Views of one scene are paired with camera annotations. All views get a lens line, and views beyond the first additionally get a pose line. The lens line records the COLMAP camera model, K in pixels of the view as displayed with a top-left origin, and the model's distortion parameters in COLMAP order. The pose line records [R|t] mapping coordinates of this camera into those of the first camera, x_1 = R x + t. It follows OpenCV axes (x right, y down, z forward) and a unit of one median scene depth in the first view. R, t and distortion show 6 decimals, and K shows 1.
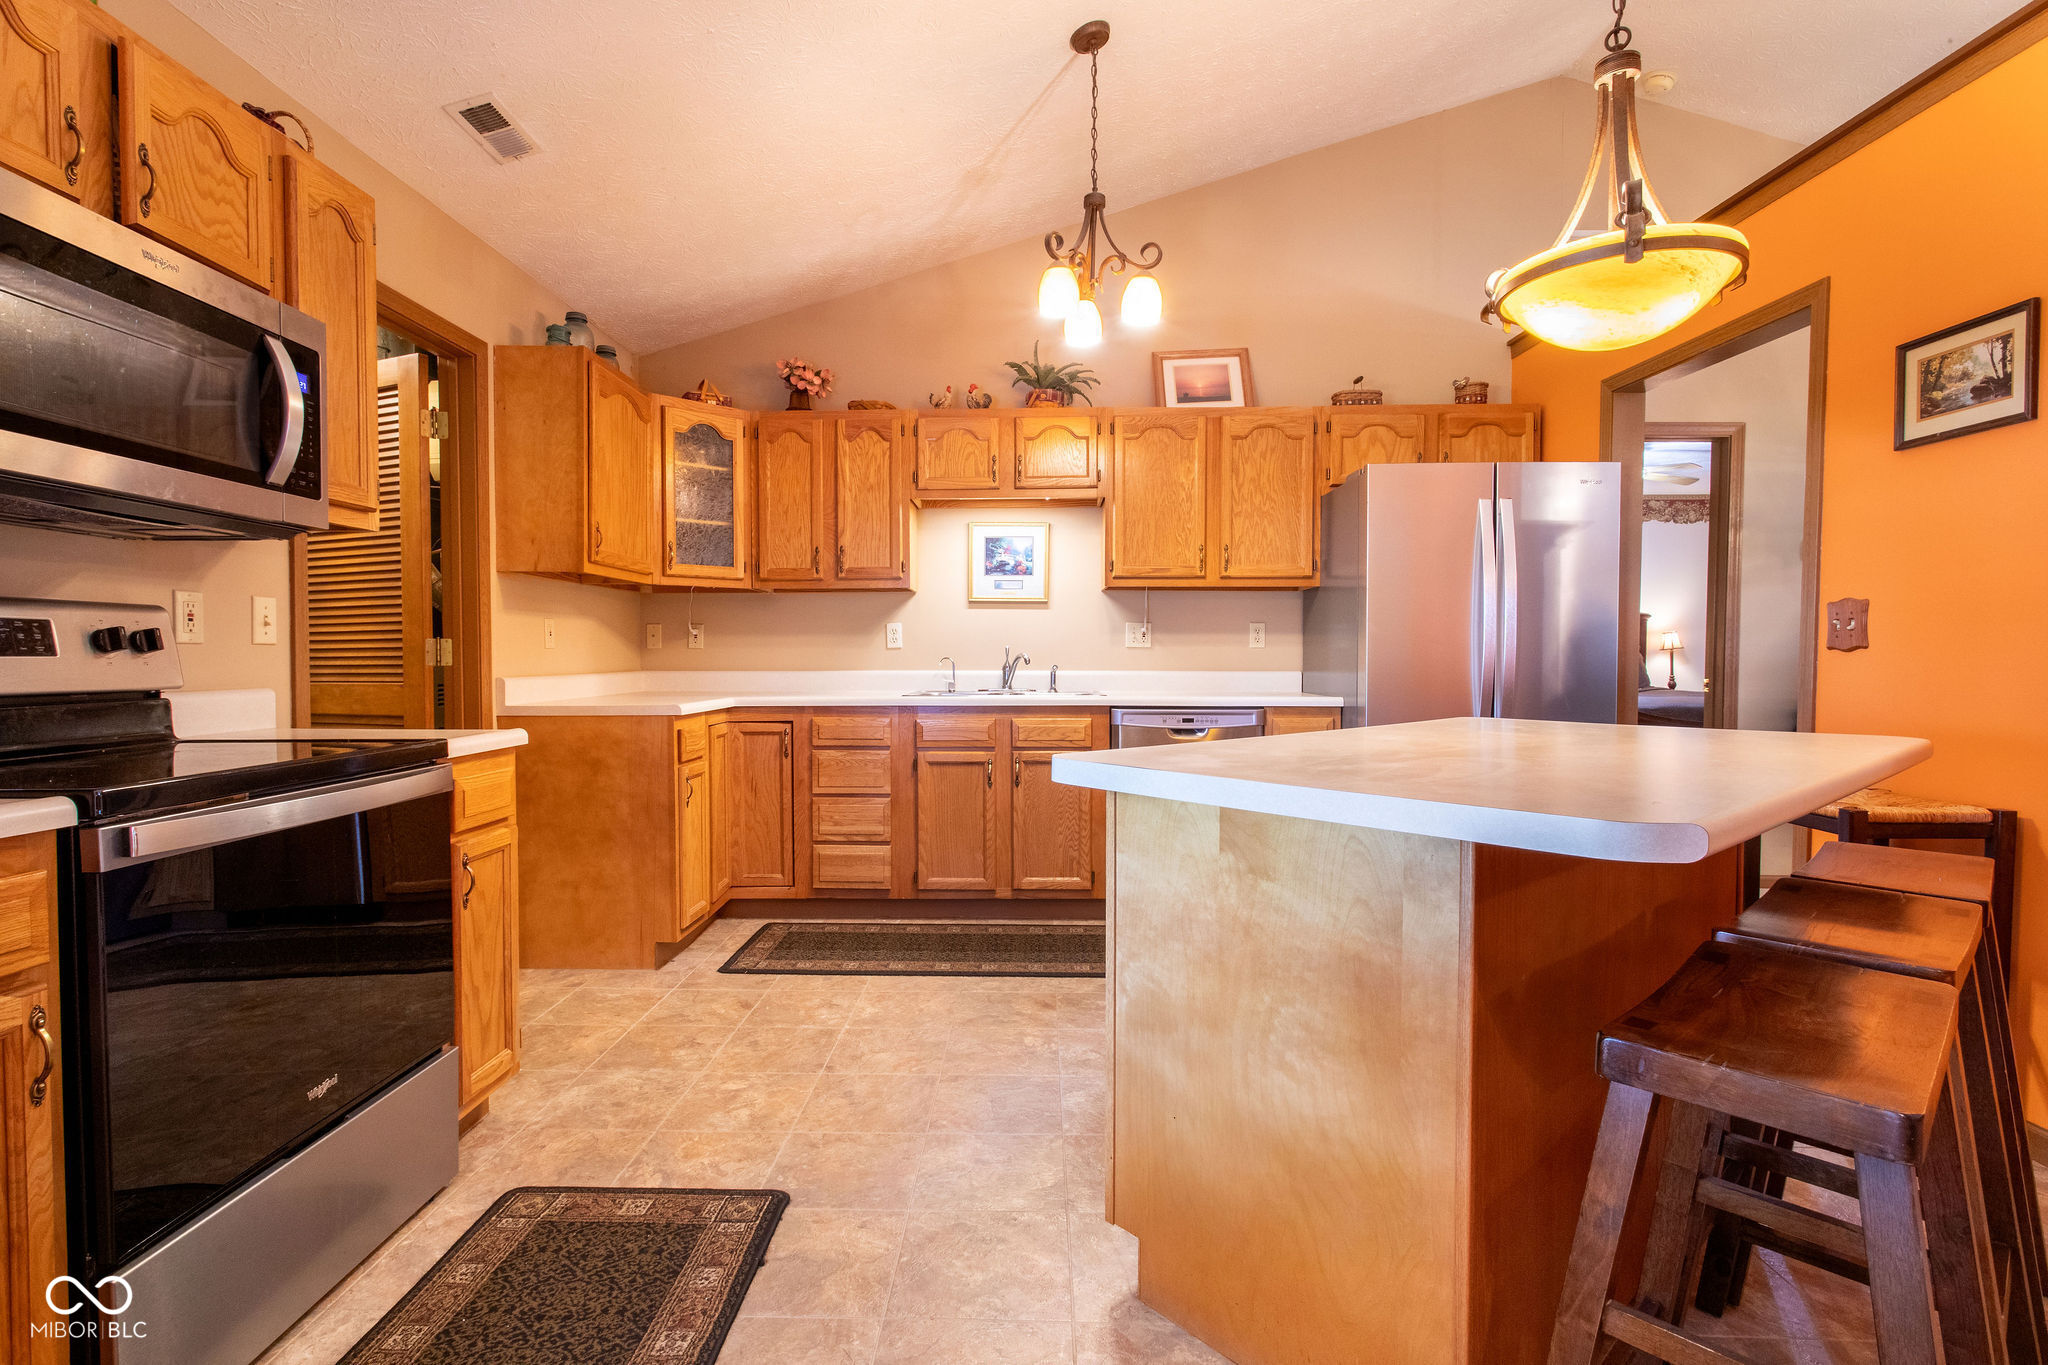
lens RADIAL K [[982.2, 0, 1019.2], [0, 982.2, 680.4], [0, 0, 1]] dist [-0.006716, 0.003951]
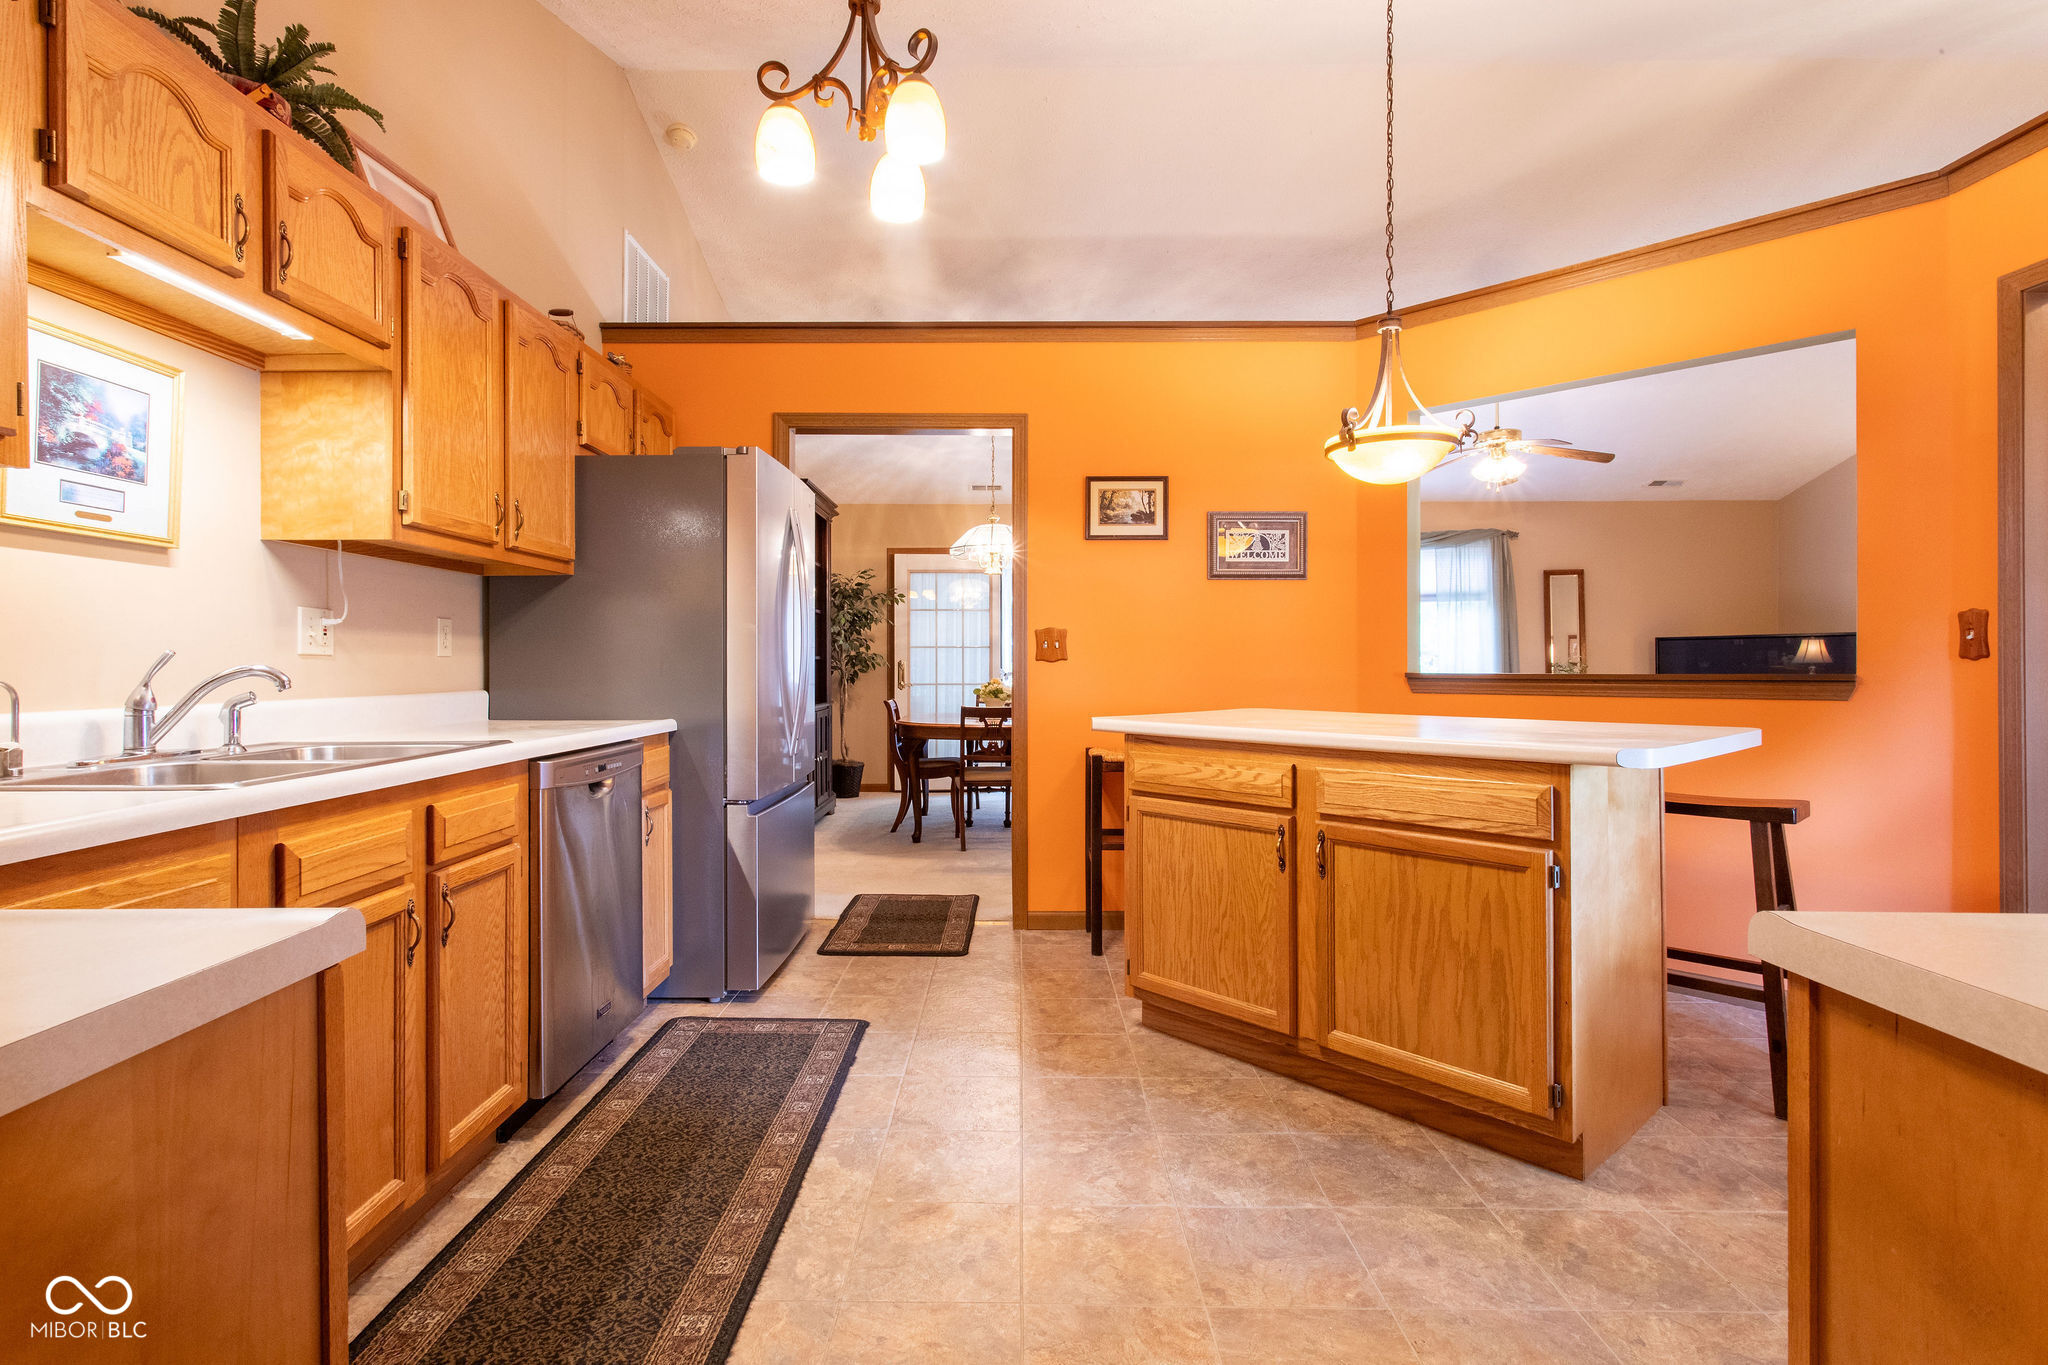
lens RADIAL K [[982.2, 0, 1014.7], [0, 982.2, 666.3], [0, 0, 1]] dist [-0.006716, 0.003951]
pose [[0.002482, -0.002718, 0.999993, -0.683654], [0.028886, 0.999579, 0.002645, -0.029385], [-0.999580, 0.028879, 0.002560, 1.033569]]
